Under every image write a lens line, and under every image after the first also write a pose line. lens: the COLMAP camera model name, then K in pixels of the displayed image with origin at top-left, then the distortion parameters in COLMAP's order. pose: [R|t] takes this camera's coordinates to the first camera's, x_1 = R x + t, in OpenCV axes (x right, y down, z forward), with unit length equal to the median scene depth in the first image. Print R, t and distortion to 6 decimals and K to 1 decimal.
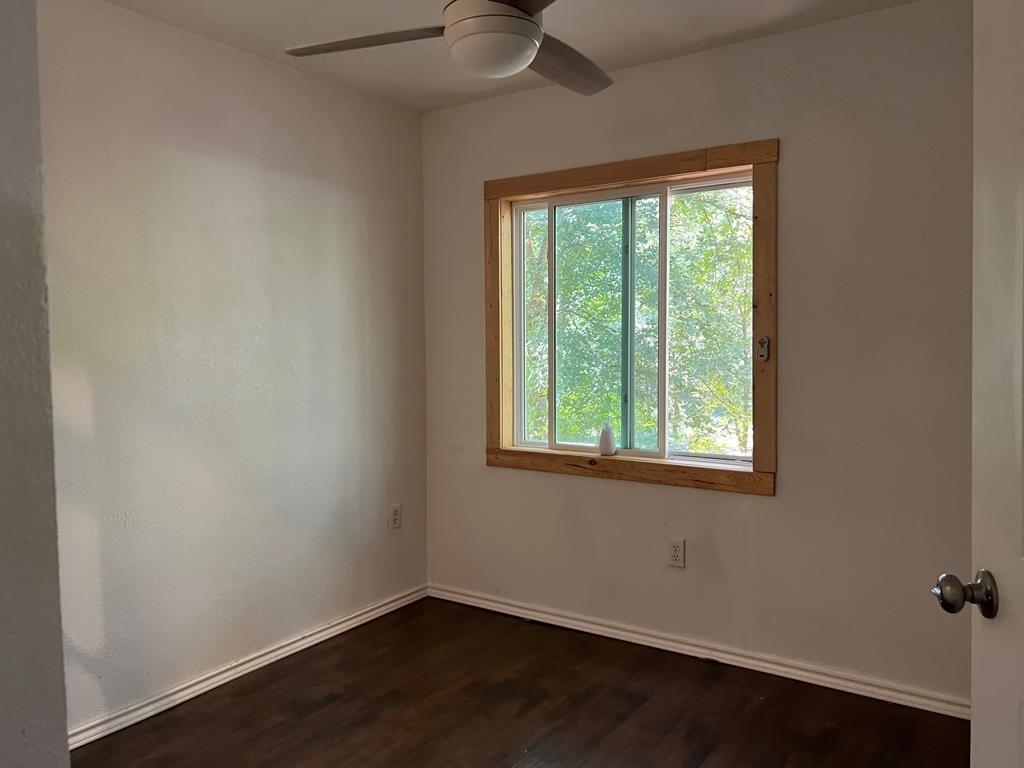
lens RADIAL K [[763.4, 0, 513.1], [0, 763.4, 349.6], [0, 0, 1]] dist [0.059276, -0.054722]
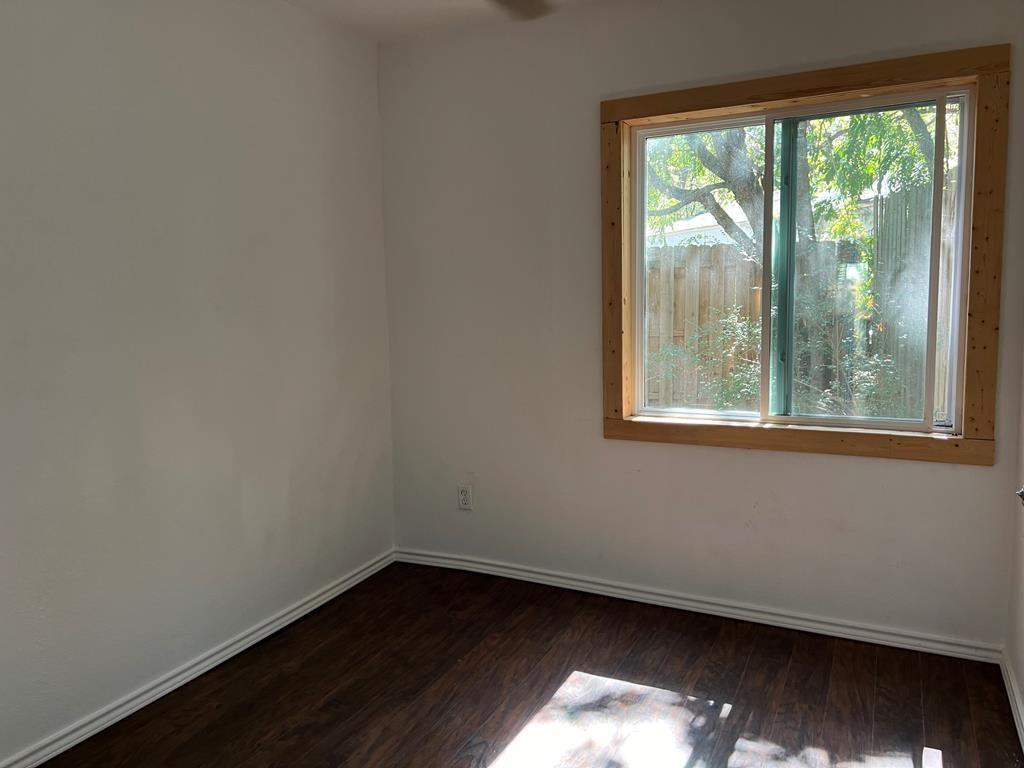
lens RADIAL K [[766.4, 0, 509.7], [0, 766.4, 386.4], [0, 0, 1]] dist [0.067672, -0.072531]
pose [[0.994433, -0.025206, 0.102315, -0.227321], [0.014574, 0.994537, 0.103363, 0.000235], [-0.104362, -0.101297, 0.989367, 0.146840]]
